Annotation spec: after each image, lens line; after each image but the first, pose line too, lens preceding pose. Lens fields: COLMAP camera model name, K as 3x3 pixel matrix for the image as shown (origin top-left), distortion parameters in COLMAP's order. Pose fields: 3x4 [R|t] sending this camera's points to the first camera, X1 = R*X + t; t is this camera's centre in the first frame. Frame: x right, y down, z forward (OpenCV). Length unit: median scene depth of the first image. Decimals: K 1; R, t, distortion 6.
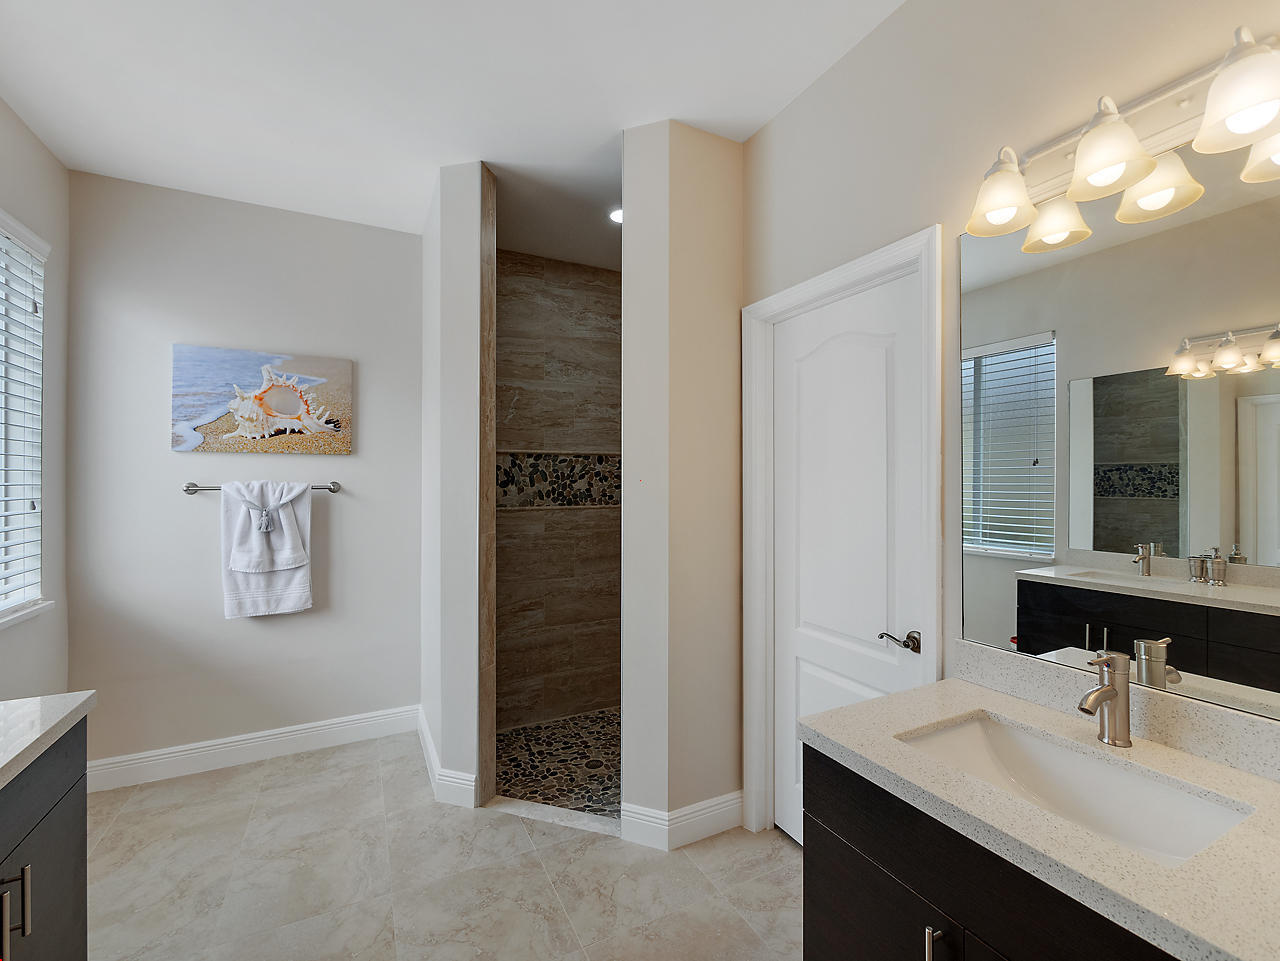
lens RADIAL K [[553.9, 0, 639.6], [0, 553.9, 475.7], [0, 0, 1]] dist [-0.010235, 0.002164]
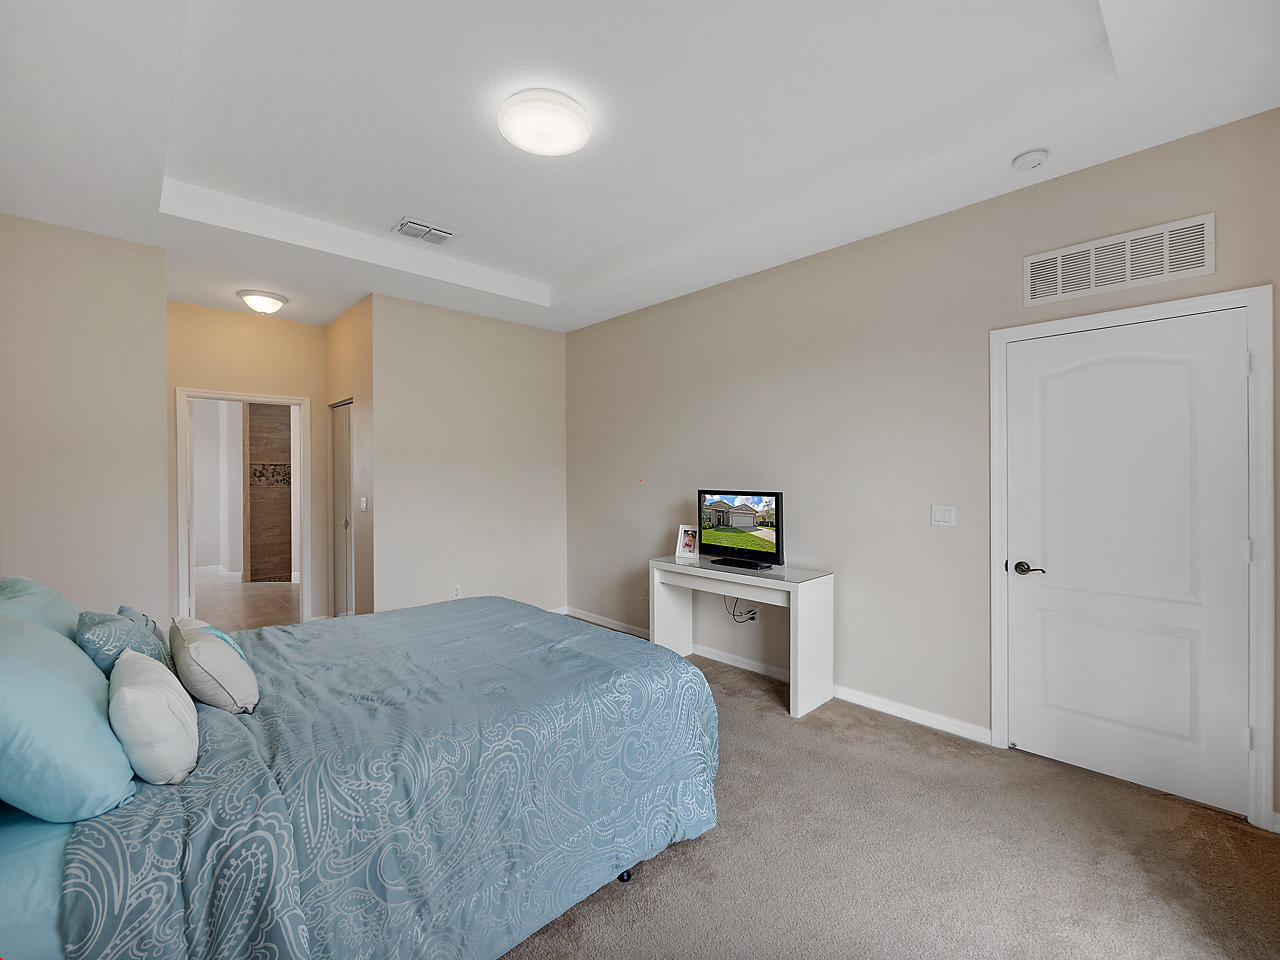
lens RADIAL K [[541.8, 0, 633.6], [0, 541.8, 477.4], [0, 0, 1]] dist [-0.008128, 0.001504]
pose [[0.958998, -0.007827, 0.283304, 0.751359], [0.004648, 0.999919, 0.011890, -0.002675], [-0.283374, -0.010085, 0.958957, -1.978037]]
